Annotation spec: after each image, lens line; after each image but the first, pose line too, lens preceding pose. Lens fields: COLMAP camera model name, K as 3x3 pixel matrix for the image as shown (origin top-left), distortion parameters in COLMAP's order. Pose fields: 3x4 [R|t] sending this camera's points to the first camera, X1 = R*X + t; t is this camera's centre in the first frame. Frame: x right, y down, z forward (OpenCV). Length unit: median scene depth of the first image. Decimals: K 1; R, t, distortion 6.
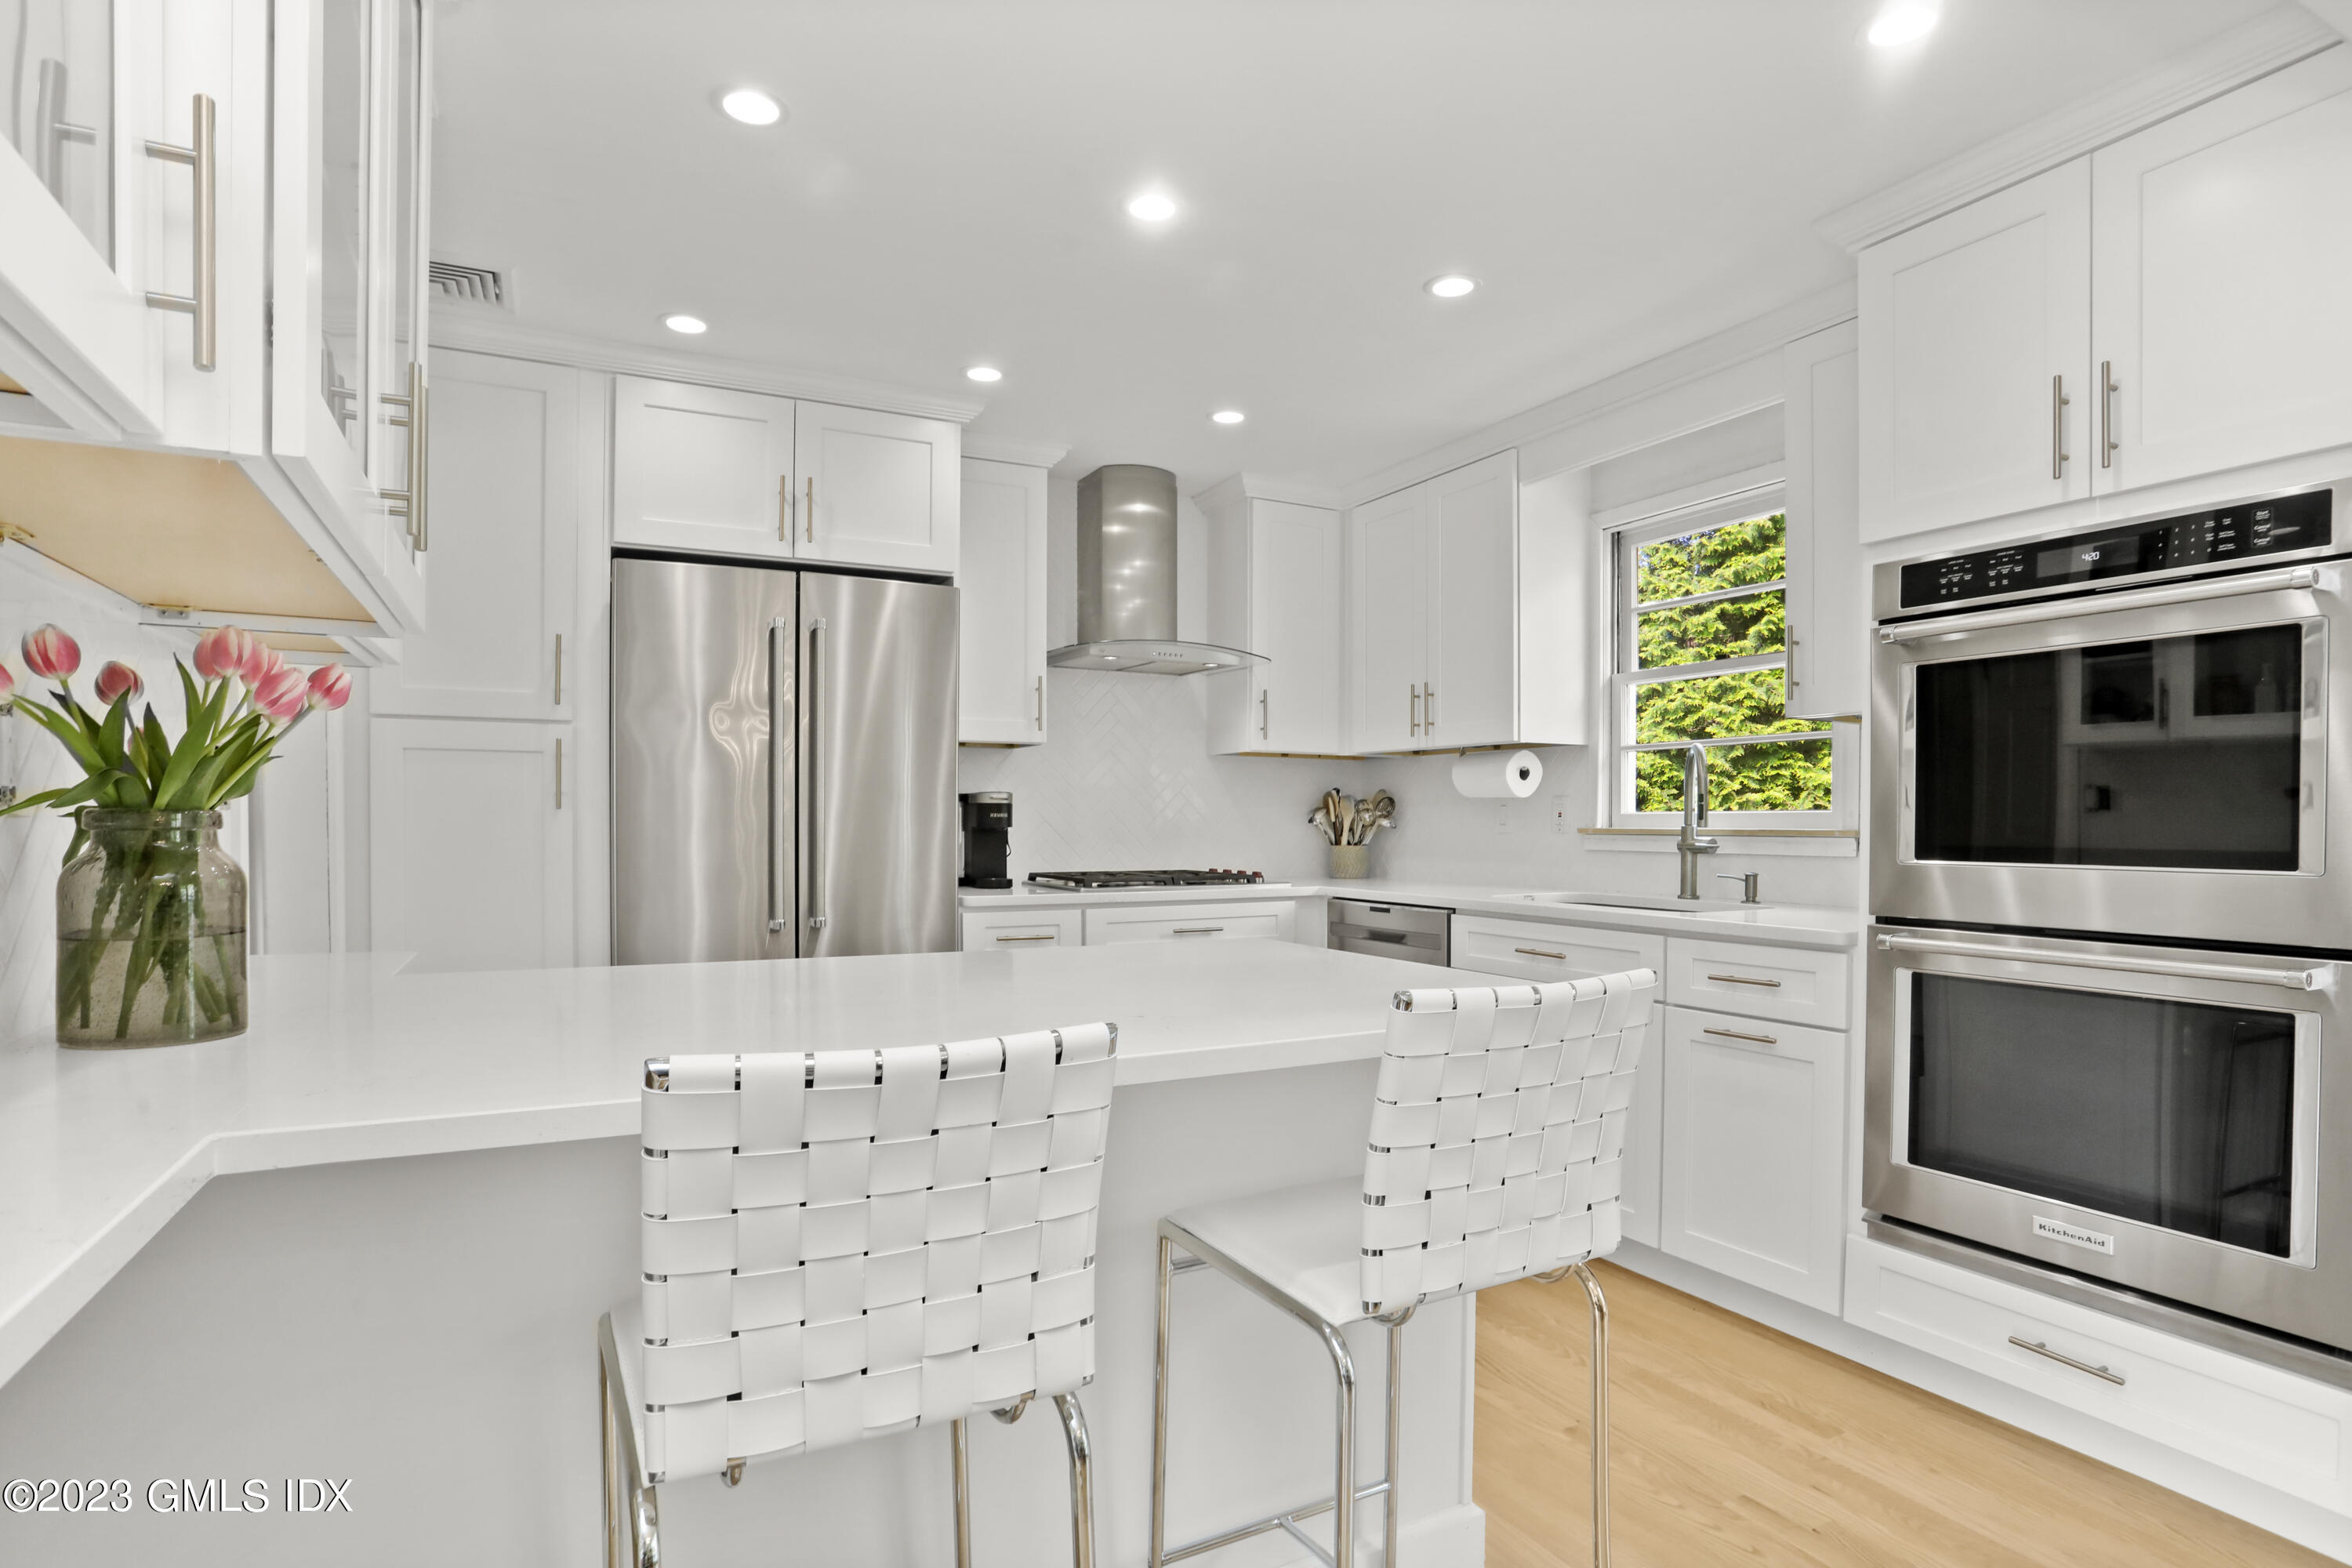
lens RADIAL K [[1193.5, 0, 1175.1], [0, 1193.5, 831.2], [0, 0, 1]] dist [-0.024917, 0.001094]
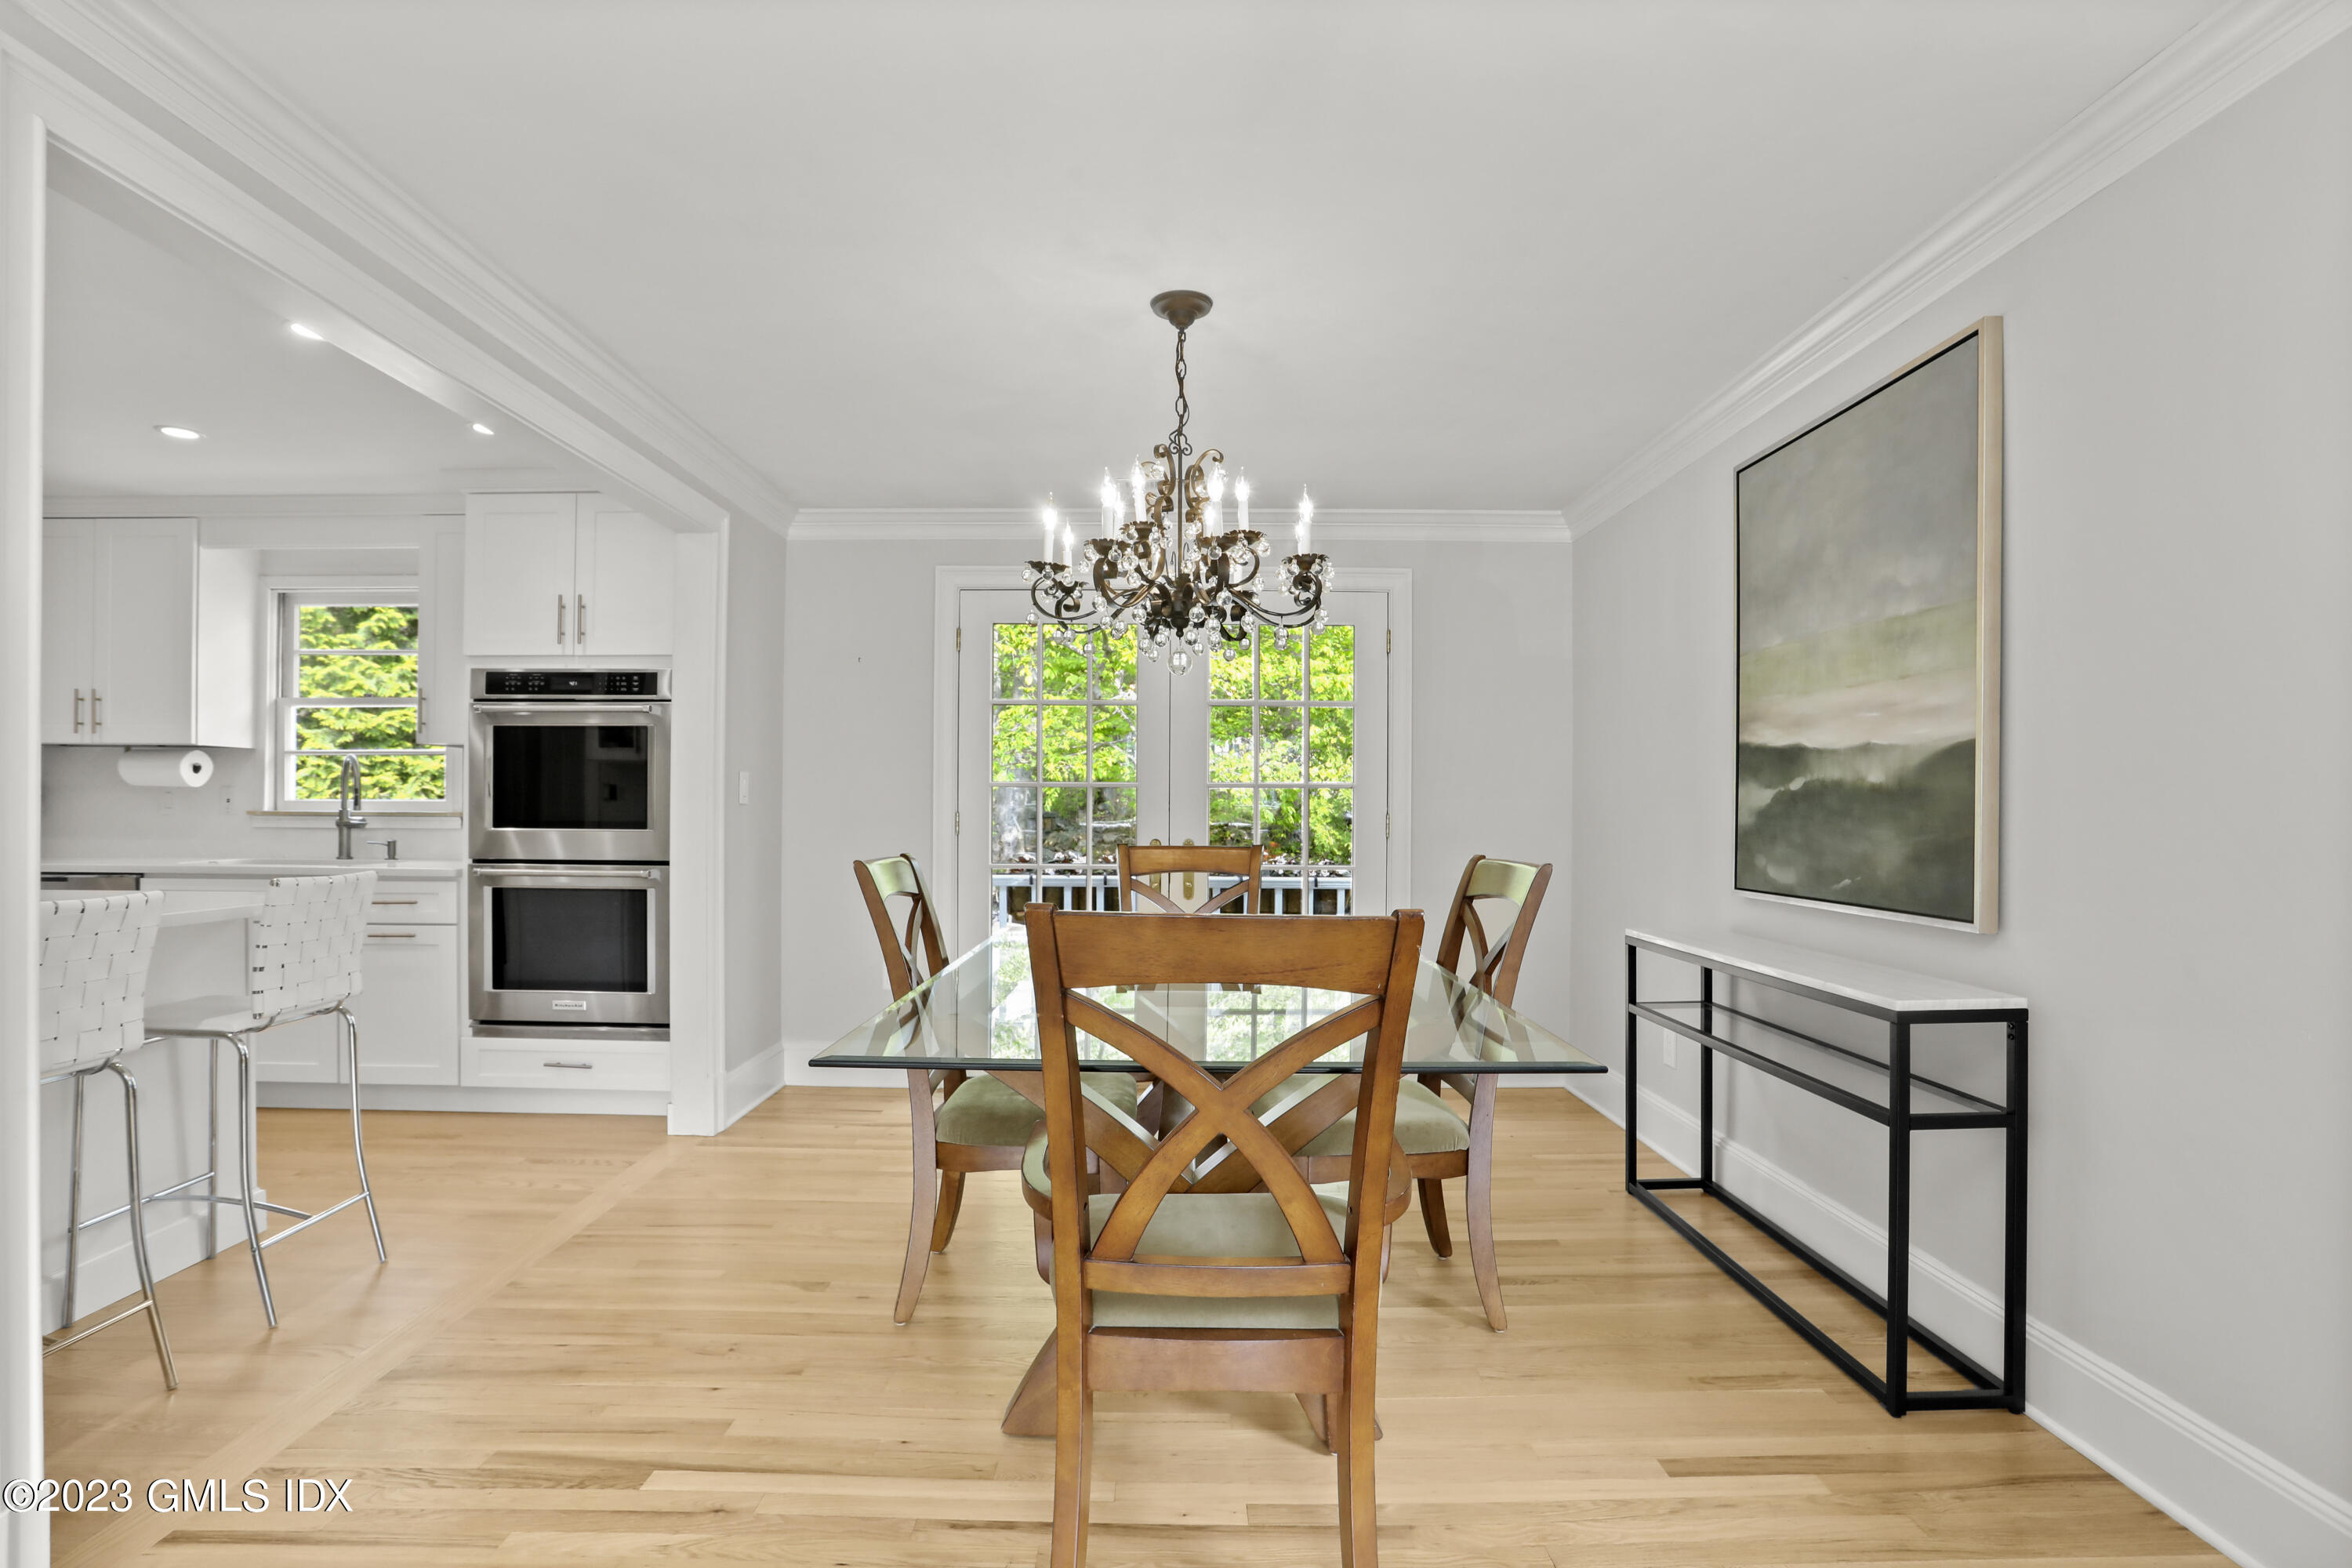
lens RADIAL K [[1144.3, 0, 1166.5], [0, 1144.3, 814.2], [0, 0, 1]] dist [-0.025269, 0.000635]
pose [[0.472115, -0.004913, 0.881523, -0.301403], [0.003786, 0.999987, 0.003546, 0.000244], [-0.881529, 0.001663, 0.472127, -0.522704]]
